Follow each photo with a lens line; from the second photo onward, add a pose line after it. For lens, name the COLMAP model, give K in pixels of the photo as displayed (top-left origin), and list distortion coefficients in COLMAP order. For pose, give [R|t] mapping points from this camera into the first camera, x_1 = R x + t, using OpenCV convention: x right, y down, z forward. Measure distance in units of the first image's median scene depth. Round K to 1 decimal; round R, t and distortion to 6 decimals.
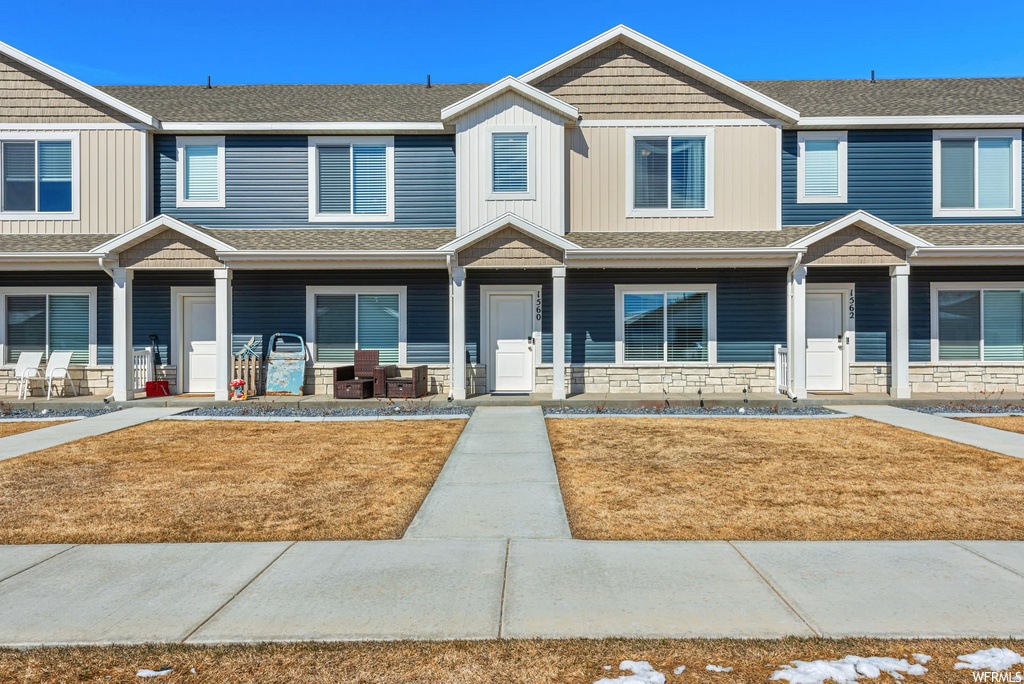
lens RADIAL K [[669.3, 0, 512.0], [0, 669.3, 342.0], [0, 0, 1]] dist [0.006444, -0.000182]
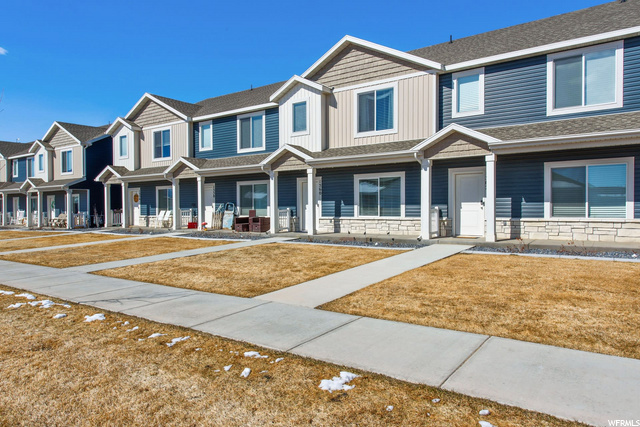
lens RADIAL K [[418.3, 0, 320.0], [0, 418.3, 213.5], [0, 0, 1]] dist [0.006444, -0.000182]
pose [[0.821560, 0.004836, -0.570101, 0.742887], [0.008645, 0.999743, 0.020939, -0.003162], [0.570056, -0.022132, 0.821308, -0.008068]]
